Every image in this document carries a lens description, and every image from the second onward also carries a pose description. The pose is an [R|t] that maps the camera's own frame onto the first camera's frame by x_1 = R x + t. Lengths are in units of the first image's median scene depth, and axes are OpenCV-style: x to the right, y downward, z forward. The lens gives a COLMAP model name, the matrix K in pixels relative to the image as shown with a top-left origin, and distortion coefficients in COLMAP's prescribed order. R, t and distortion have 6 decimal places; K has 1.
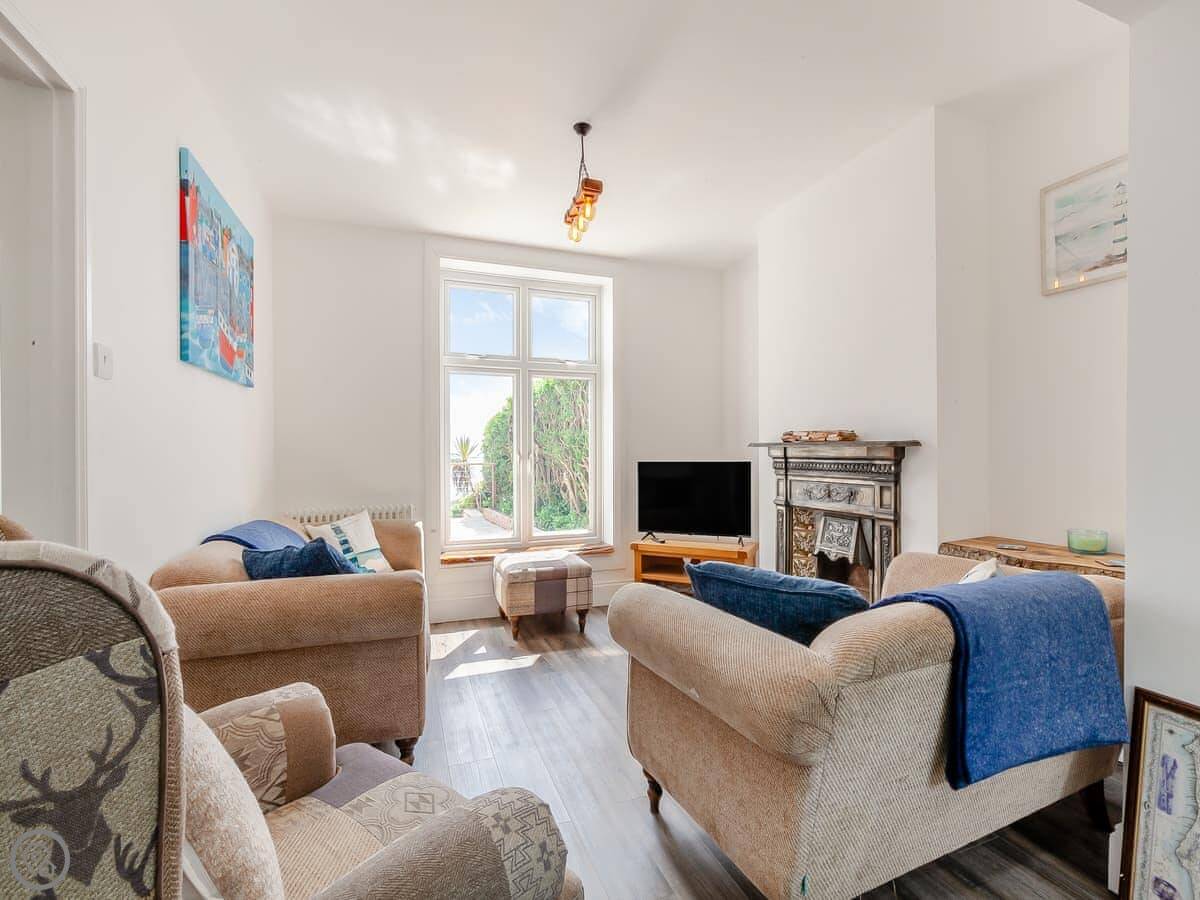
lens RADIAL K [[549.7, 0, 600.0], [0, 549.7, 450.0], [0, 0, 1]] dist [-0.003333, -0.000218]
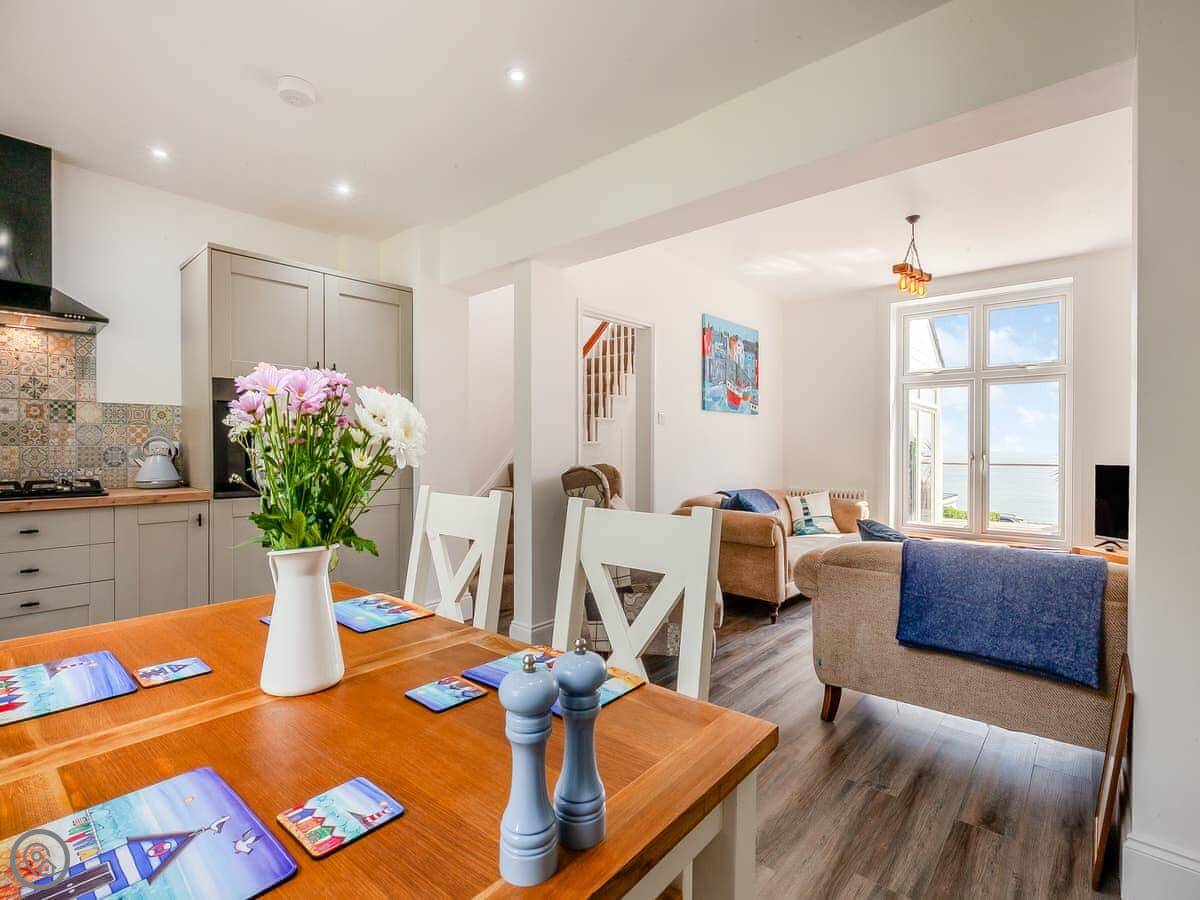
lens RADIAL K [[561.3, 0, 600.0], [0, 561.3, 450.0], [0, 0, 1]] dist [-0.004841, -0.000636]
pose [[0.470422, 0.010963, -0.882373, 0.732017], [-0.005158, 0.999940, 0.009674, -0.014271], [0.882426, 0.000000, 0.470451, -0.304043]]
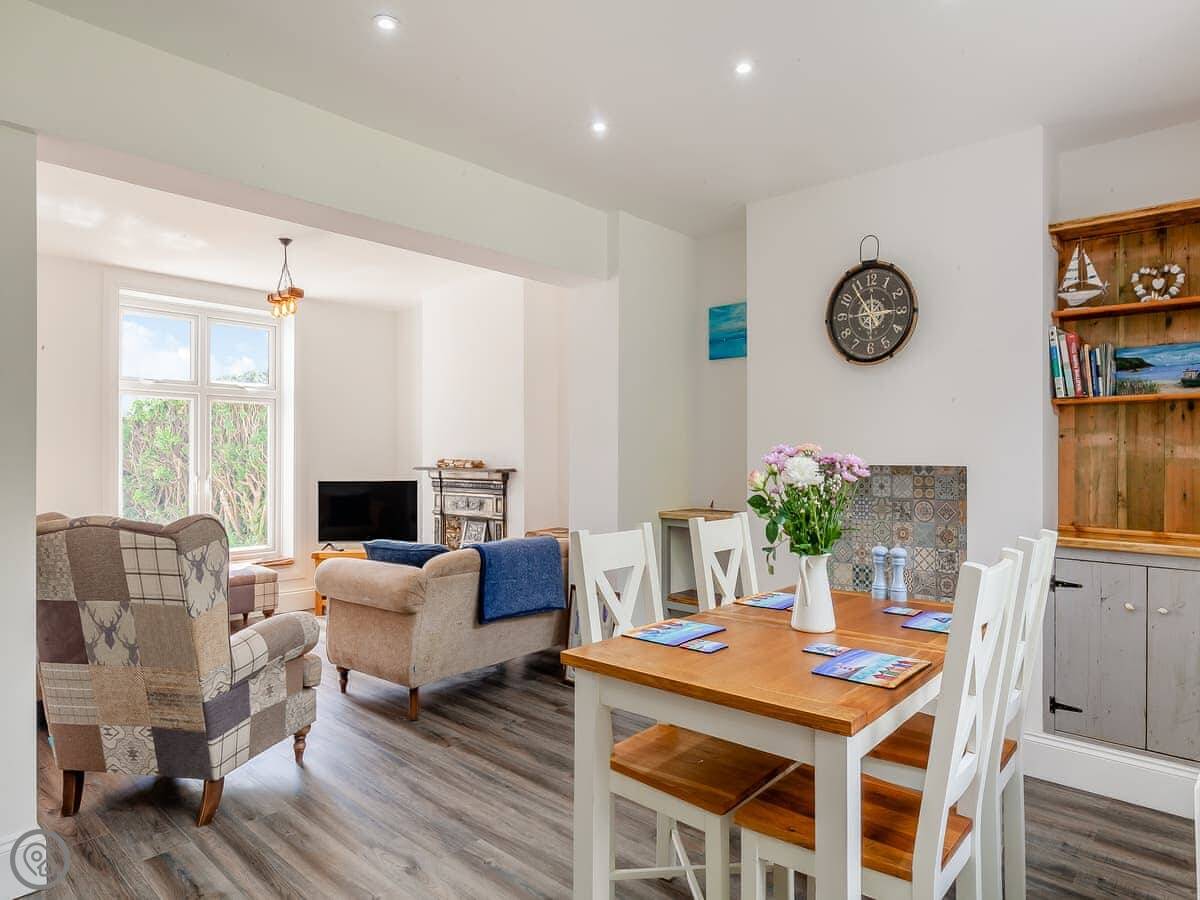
lens RADIAL K [[731.7, 0, 600.0], [0, 731.7, 450.0], [0, 0, 1]] dist [-0.002772, -0.000448]
pose [[0.891676, 0.006396, 0.452629, -0.134922], [-0.003075, 0.999963, -0.008072, -0.046308], [-0.452663, 0.005806, 0.891663, -0.846405]]
